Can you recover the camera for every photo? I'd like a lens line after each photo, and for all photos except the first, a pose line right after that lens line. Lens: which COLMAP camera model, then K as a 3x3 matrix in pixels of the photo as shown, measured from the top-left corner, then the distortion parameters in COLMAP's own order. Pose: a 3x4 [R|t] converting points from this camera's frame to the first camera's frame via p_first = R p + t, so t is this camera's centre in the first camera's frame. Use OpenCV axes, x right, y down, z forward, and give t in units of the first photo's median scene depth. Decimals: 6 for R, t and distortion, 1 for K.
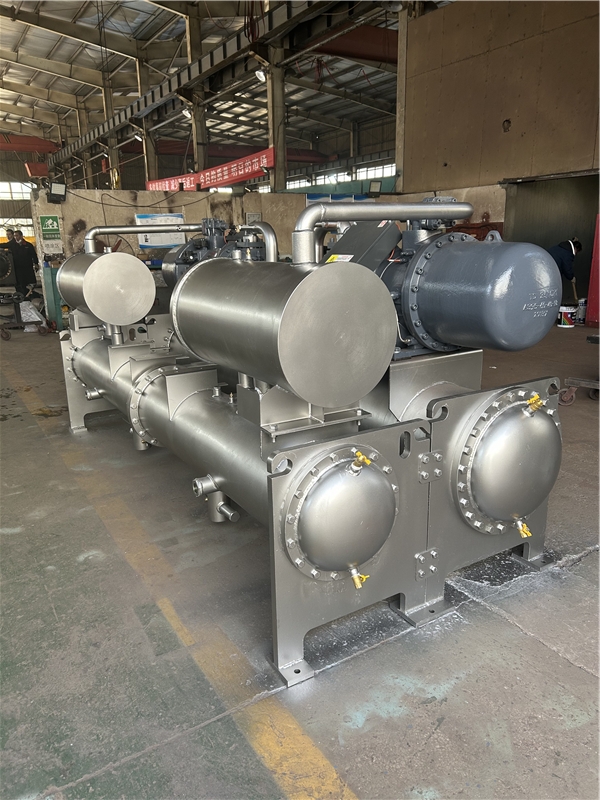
lens RADIAL K [[601.7, 0, 296.0], [0, 601.7, 400.1], [0, 0, 1]] dist [0.037499, -0.039007]
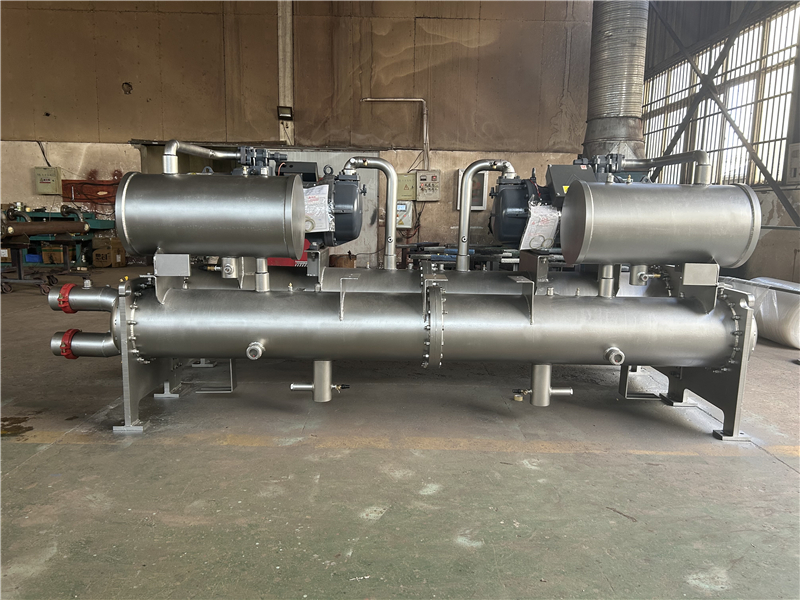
lens RADIAL K [[601.7, 0, 398.4], [0, 601.7, 299.2], [0, 0, 1]] dist [0.037499, -0.039007]
pose [[0.509451, -0.094322, 0.855315, -0.329387], [0.193424, 0.981090, -0.007017, -0.012196], [-0.838479, 0.169013, 0.518061, 0.157642]]
